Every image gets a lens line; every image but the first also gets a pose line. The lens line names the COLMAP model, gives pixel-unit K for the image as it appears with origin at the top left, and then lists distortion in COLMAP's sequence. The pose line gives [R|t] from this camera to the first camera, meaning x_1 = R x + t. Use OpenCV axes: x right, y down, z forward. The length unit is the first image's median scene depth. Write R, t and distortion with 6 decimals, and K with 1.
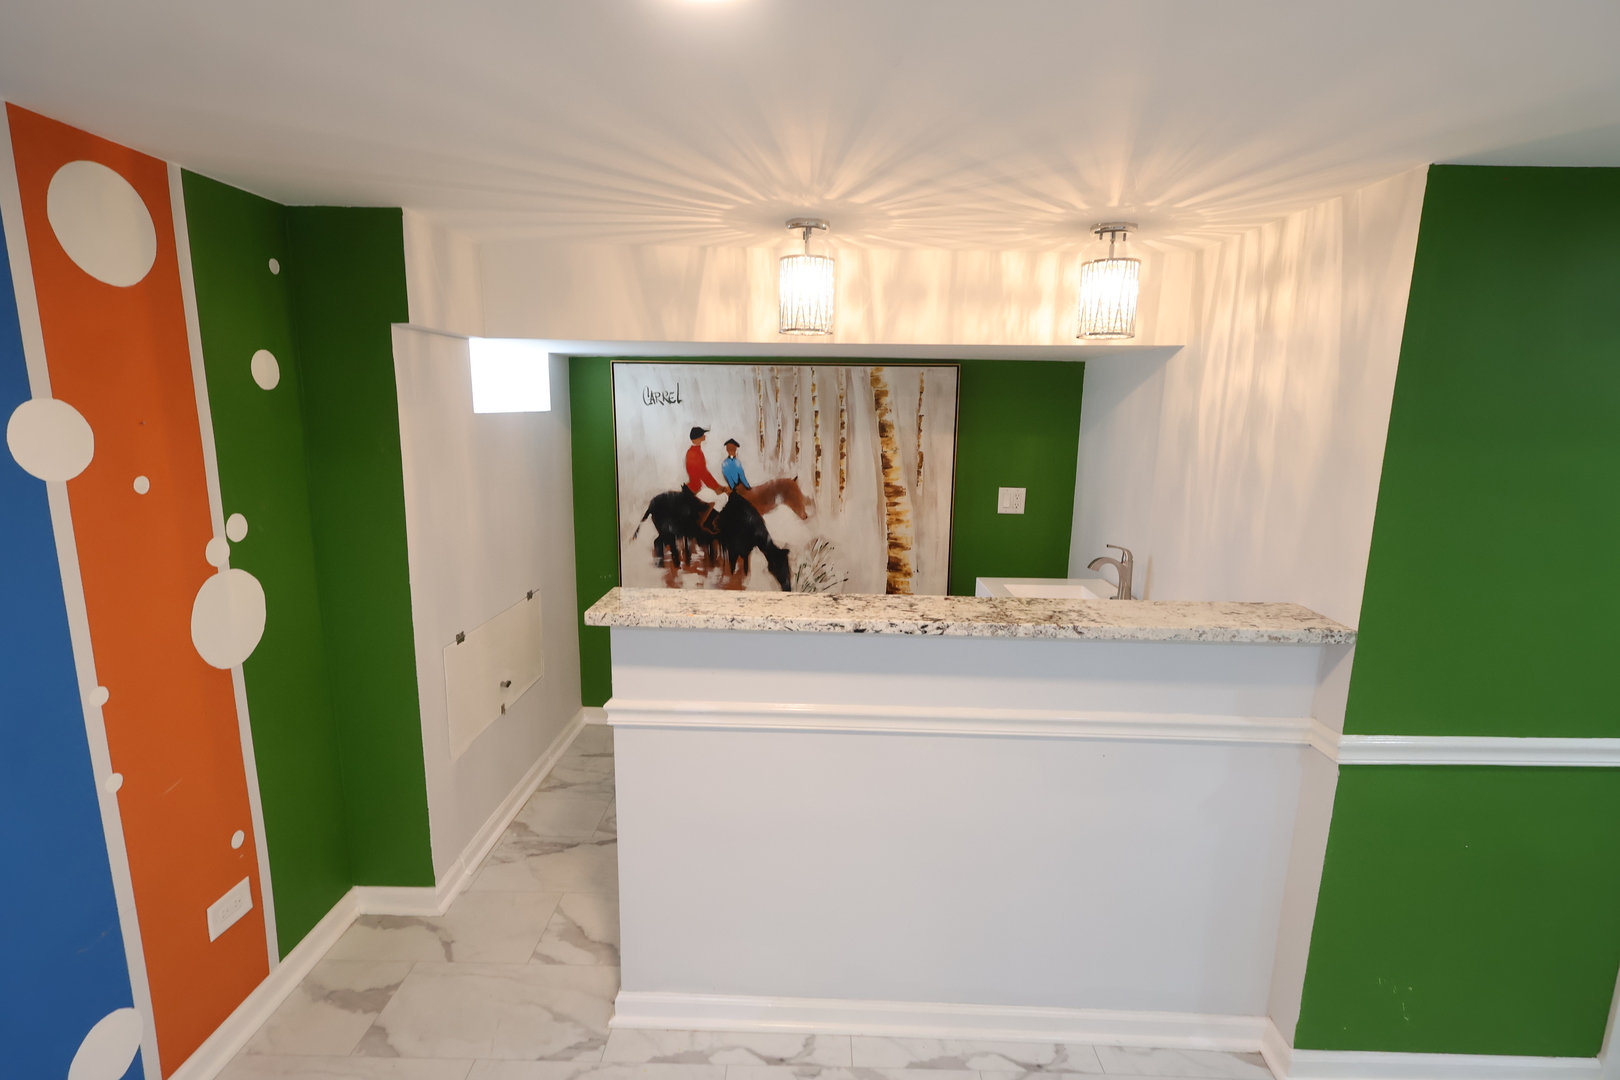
lens RADIAL K [[747.0, 0, 807.2], [0, 747.0, 537.6], [0, 0, 1]] dist [0.001839, 0.000282]
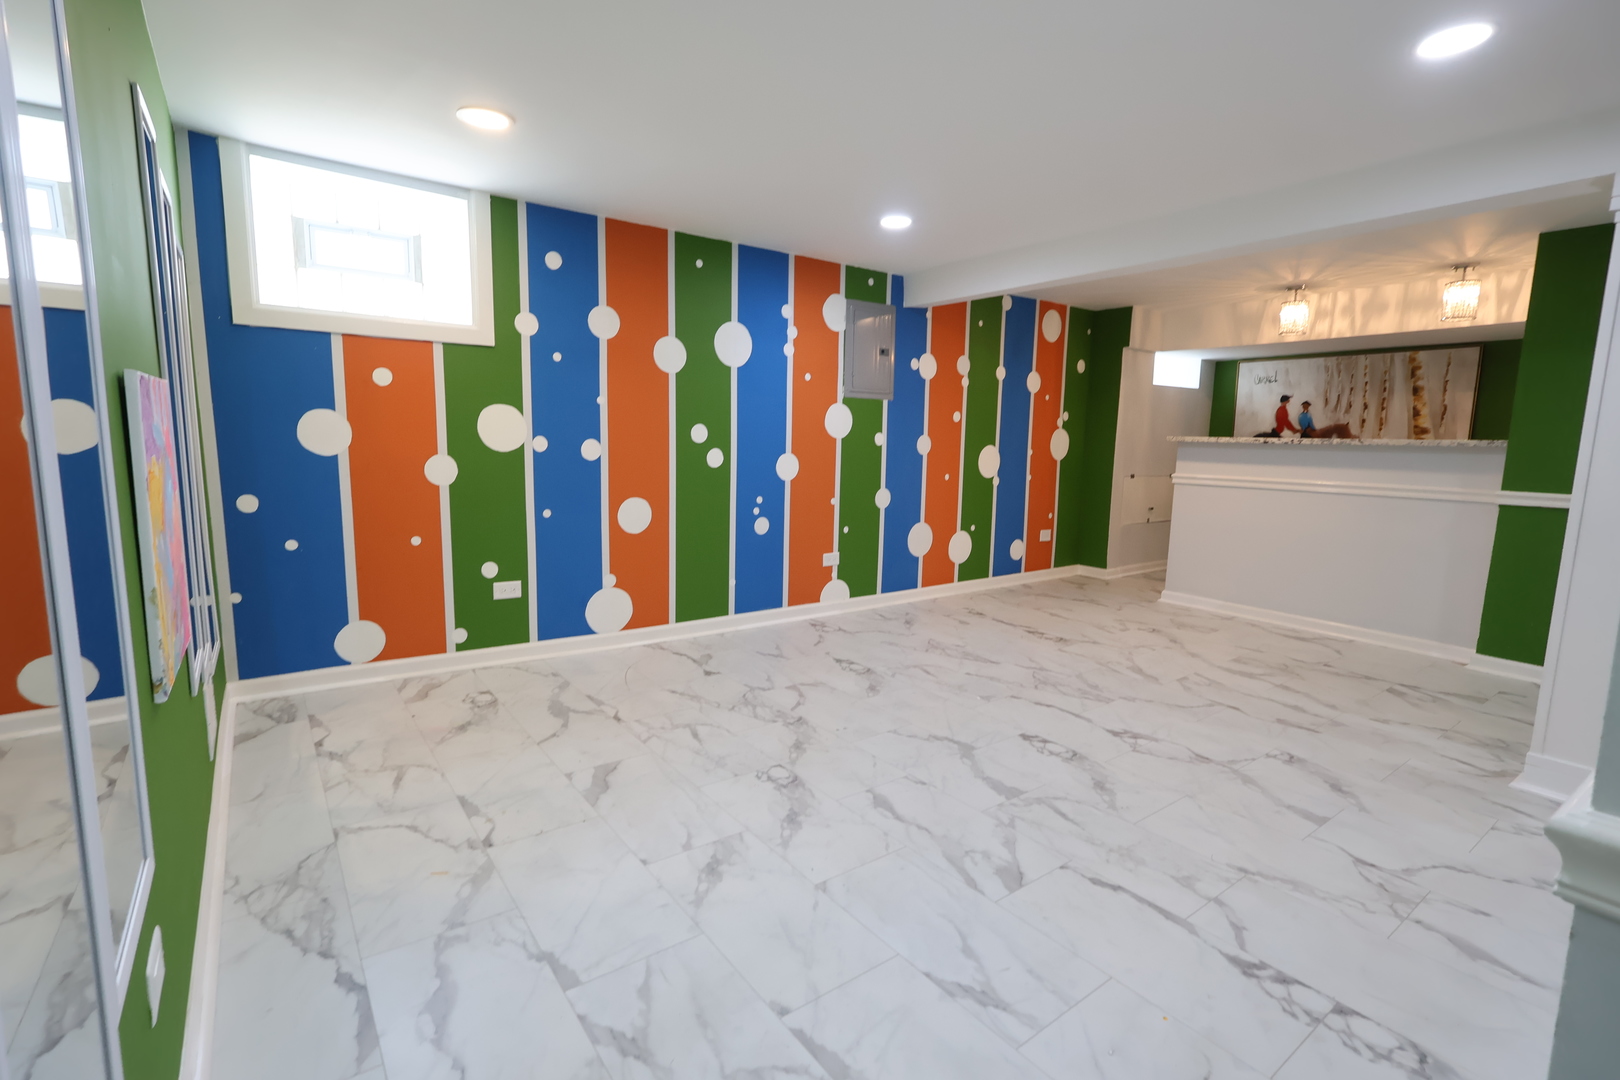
lens RADIAL K [[747.0, 0, 812.1], [0, 747.0, 537.6], [0, 0, 1]] dist [0.001839, 0.000282]
pose [[0.603793, 0.103764, -0.790359, 0.615292], [-0.152248, 0.988251, 0.013436, 0.334569], [0.782467, 0.112218, 0.612497, -0.927748]]
